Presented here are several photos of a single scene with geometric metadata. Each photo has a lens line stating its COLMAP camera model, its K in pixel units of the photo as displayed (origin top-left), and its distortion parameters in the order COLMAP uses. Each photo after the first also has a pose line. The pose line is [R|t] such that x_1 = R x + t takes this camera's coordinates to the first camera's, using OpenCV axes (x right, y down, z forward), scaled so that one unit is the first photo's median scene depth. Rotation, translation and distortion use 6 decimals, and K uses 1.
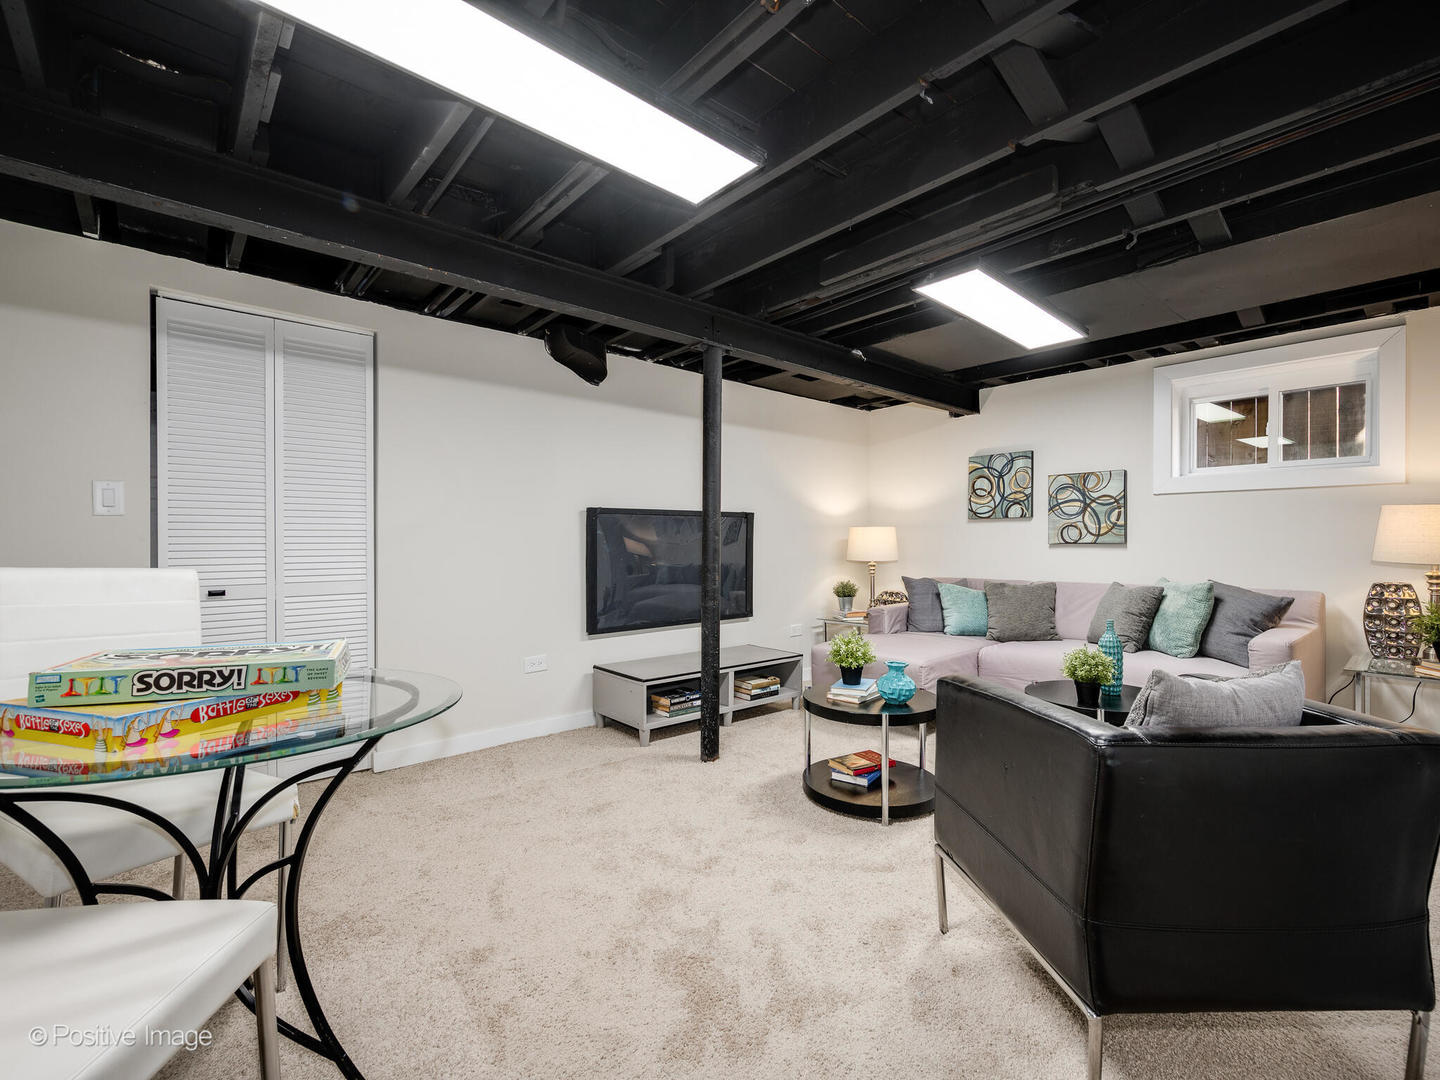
lens RADIAL K [[646.4, 0, 725.7], [0, 646.4, 541.4], [0, 0, 1]] dist [0.003448, 0.000222]
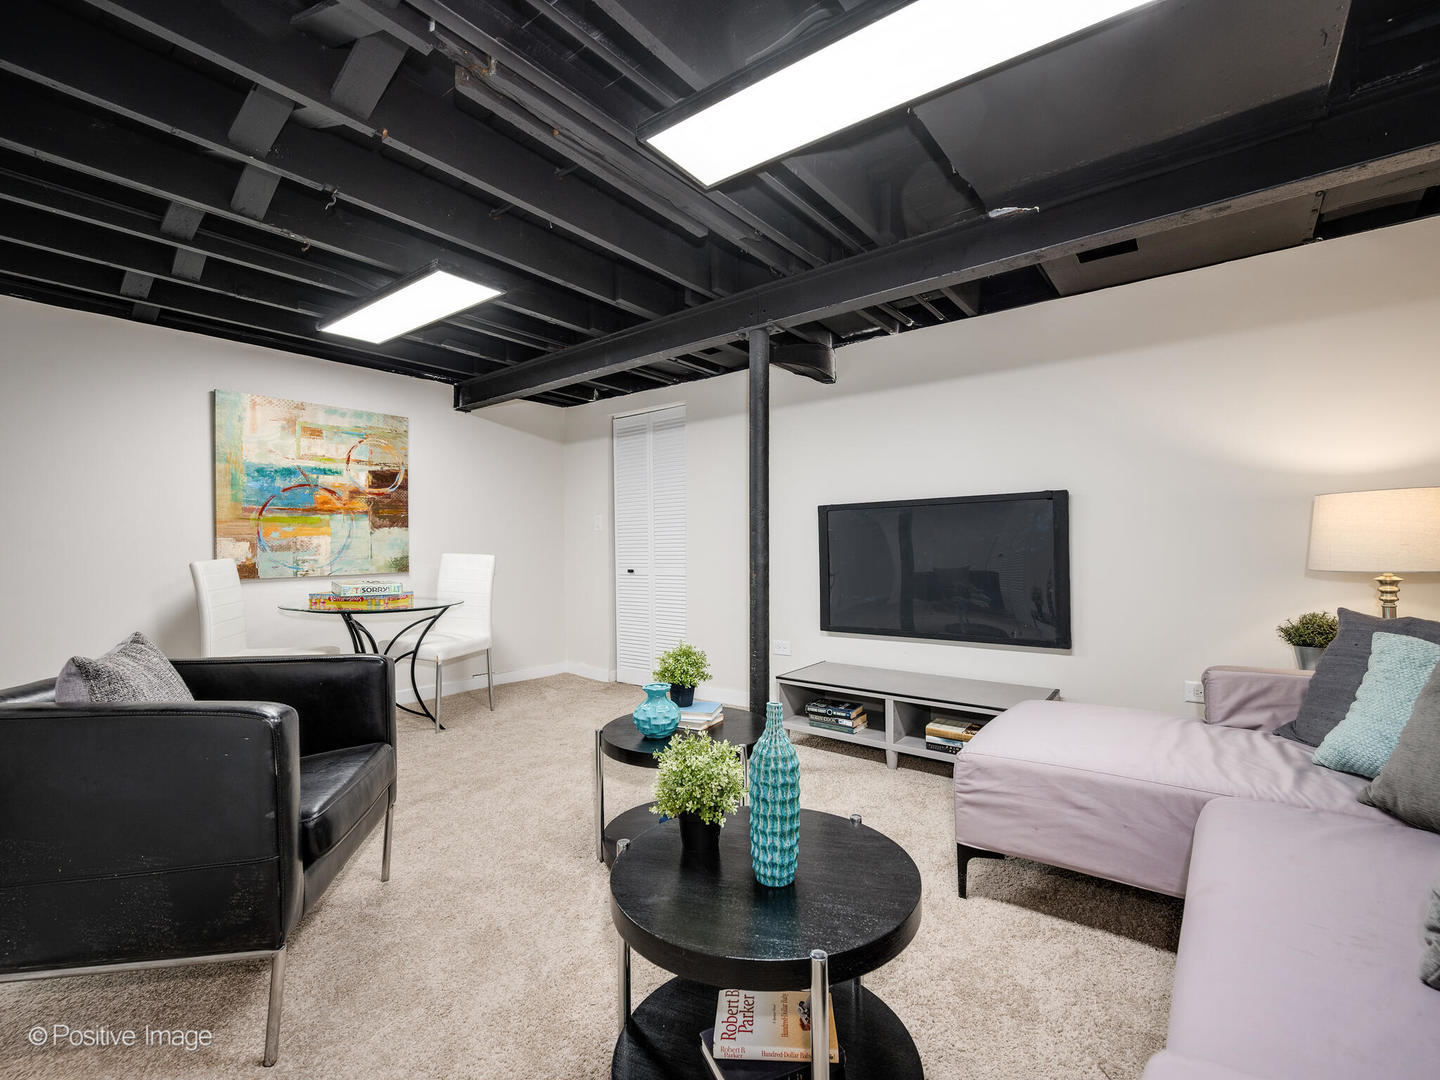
lens RADIAL K [[646.4, 0, 724.5], [0, 646.4, 545.0], [0, 0, 1]] dist [0.003448, 0.000222]
pose [[0.181505, -0.000913, -0.983390, 0.894034], [0.019583, 0.999805, 0.002686, 0.004376], [0.983195, -0.019746, 0.181488, 0.773945]]
